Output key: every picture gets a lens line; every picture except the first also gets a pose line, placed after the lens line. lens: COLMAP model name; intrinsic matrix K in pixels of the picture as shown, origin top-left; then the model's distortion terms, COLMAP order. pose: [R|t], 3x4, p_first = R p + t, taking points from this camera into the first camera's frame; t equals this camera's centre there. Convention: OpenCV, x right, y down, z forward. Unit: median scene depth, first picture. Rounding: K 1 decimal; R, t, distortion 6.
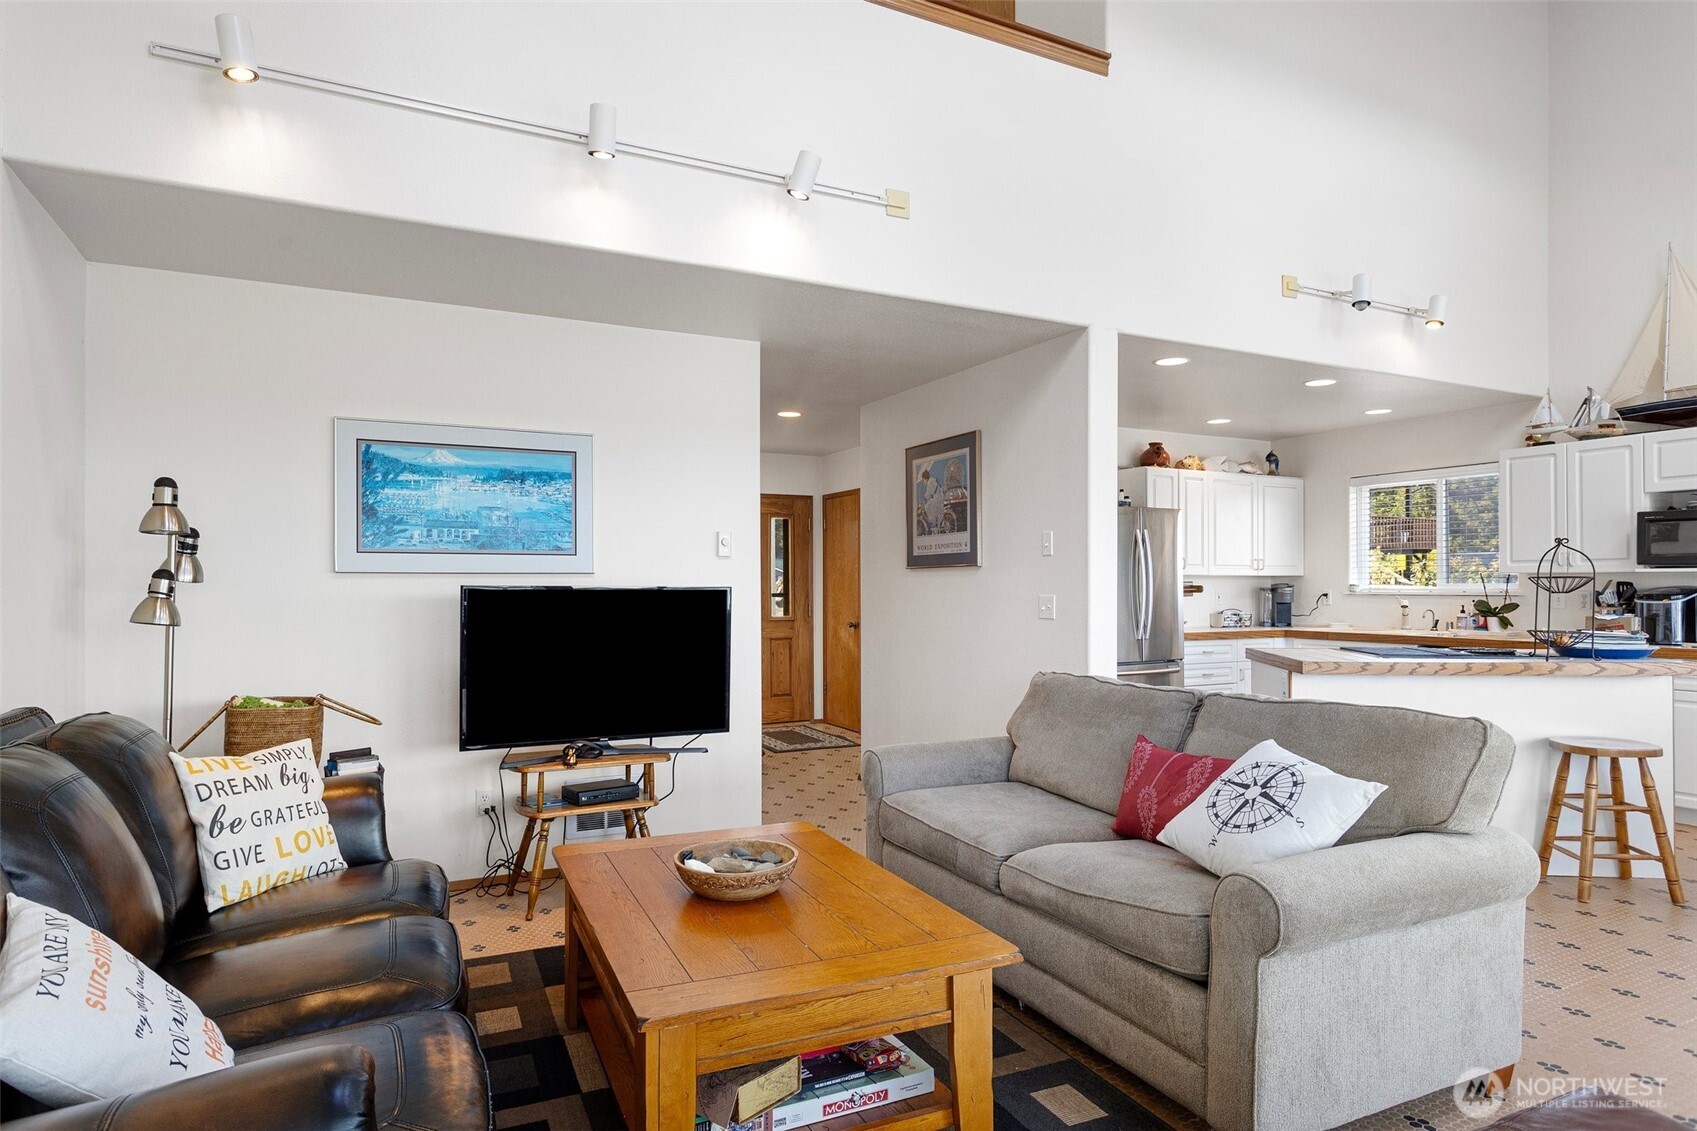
lens RADIAL K [[968.3, 0, 850.4], [0, 968.3, 580.0], [0, 0, 1]] dist [0.009207, 0.003181]
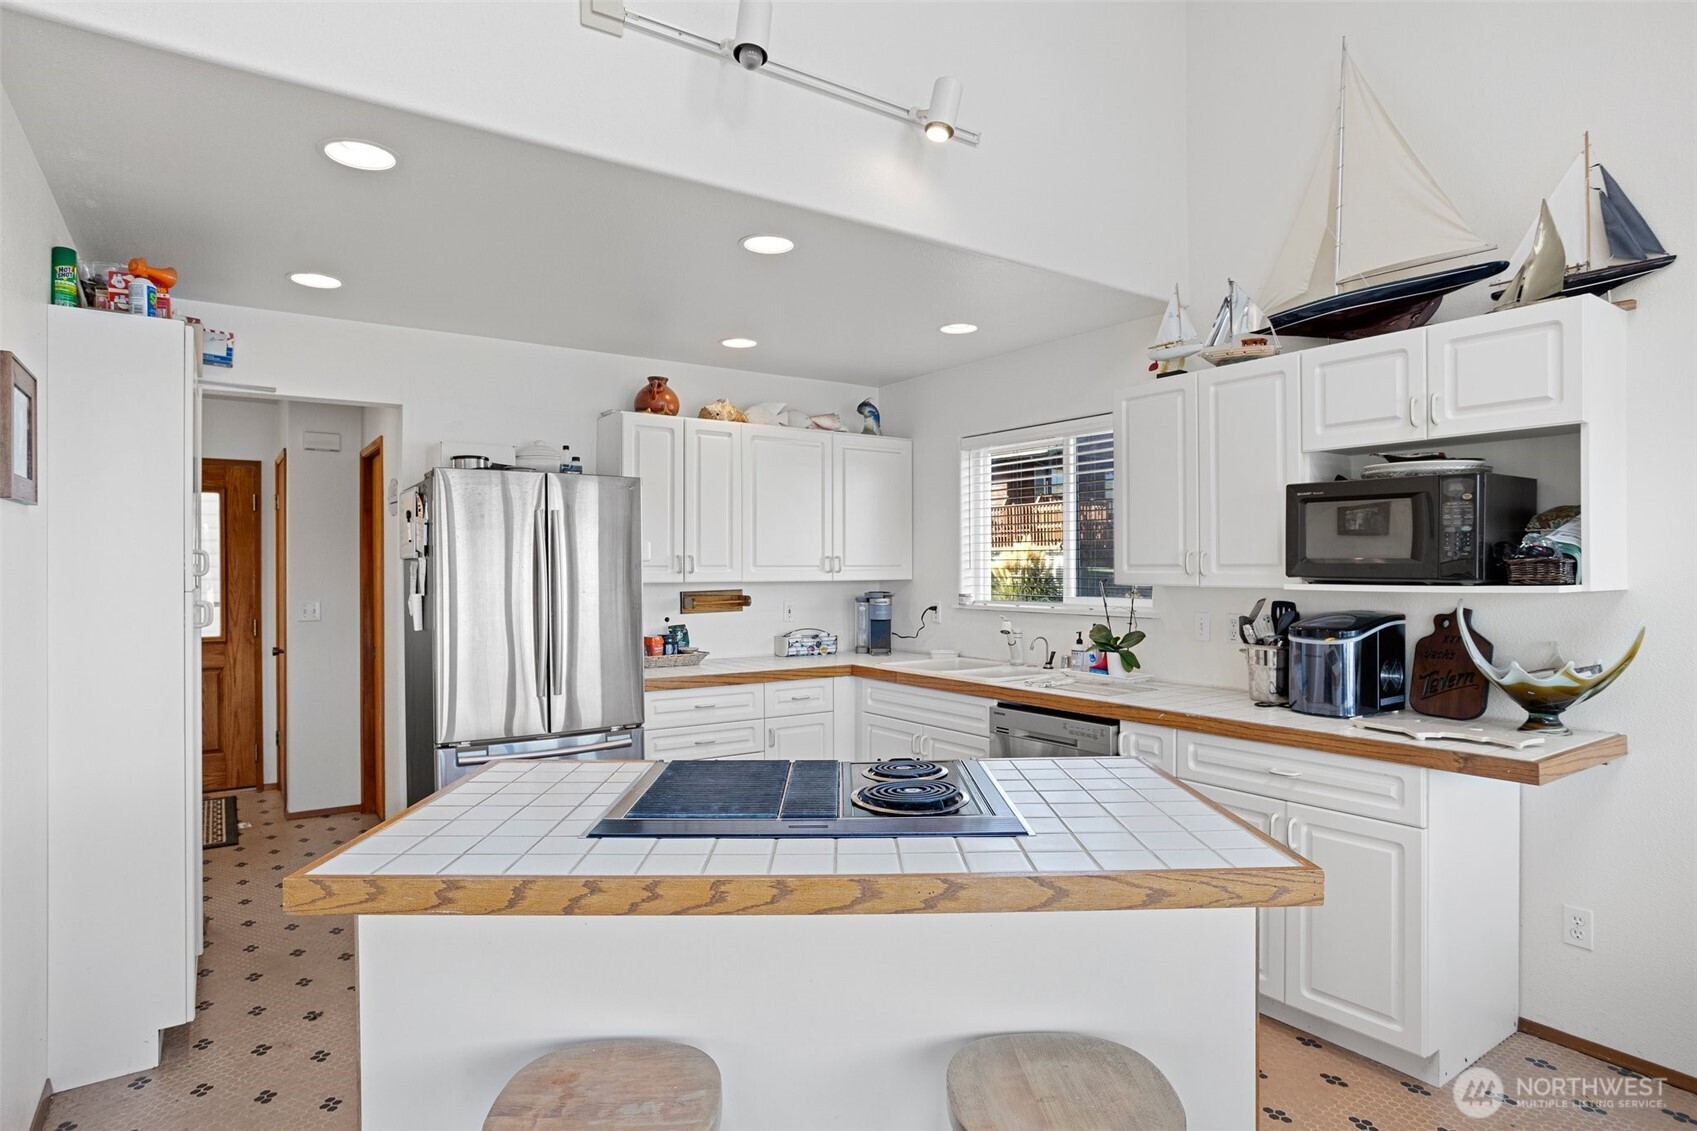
lens RADIAL K [[935.3, 0, 843.6], [0, 935.3, 564.4], [0, 0, 1]] dist [-0.012584, 0.008468]
pose [[0.992291, 0.000220, 0.123930, 0.459482], [-0.000459, 0.999998, 0.001900, -0.022842], [-0.123930, -0.001942, 0.992289, 0.467138]]
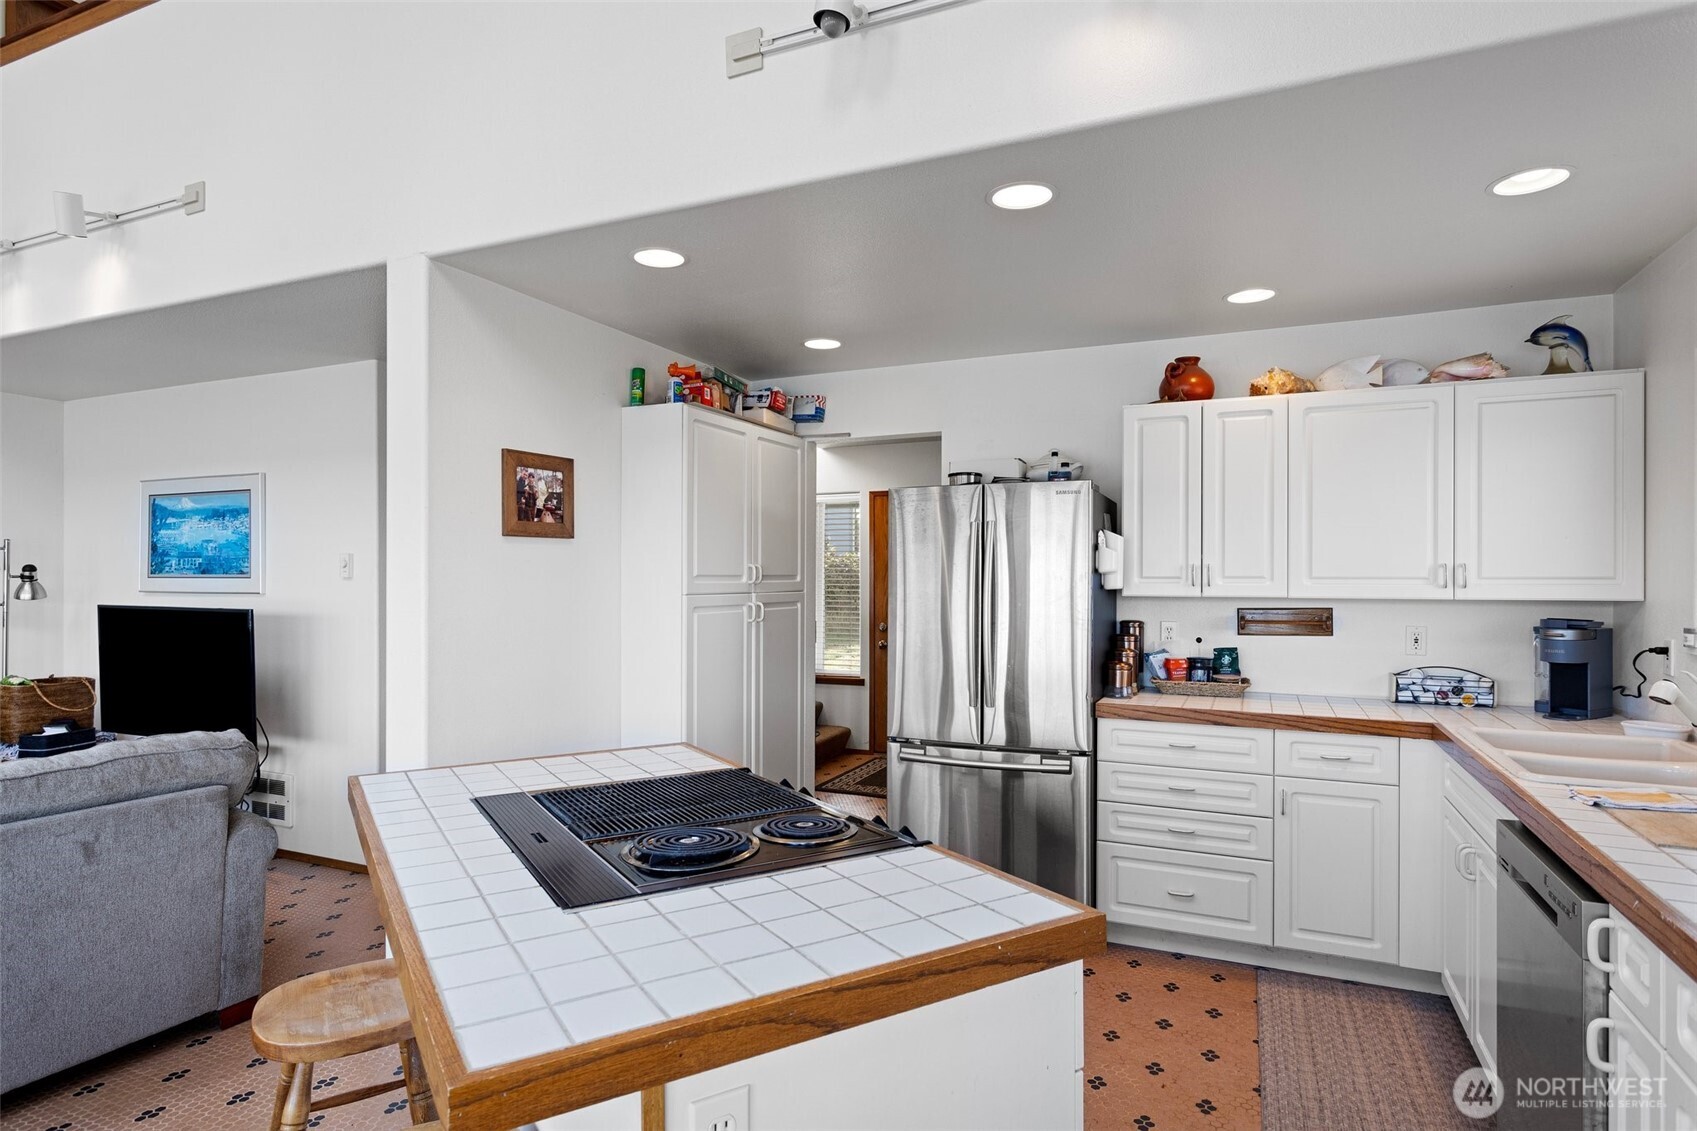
lens RADIAL K [[935.3, 0, 824.6], [0, 935.3, 578.9], [0, 0, 1]] dist [-0.012584, 0.008468]
pose [[0.615560, 0.006629, -0.788062, 0.775771], [0.001844, 0.999950, 0.009851, -0.025881], [0.788088, -0.007517, 0.615517, 0.646360]]
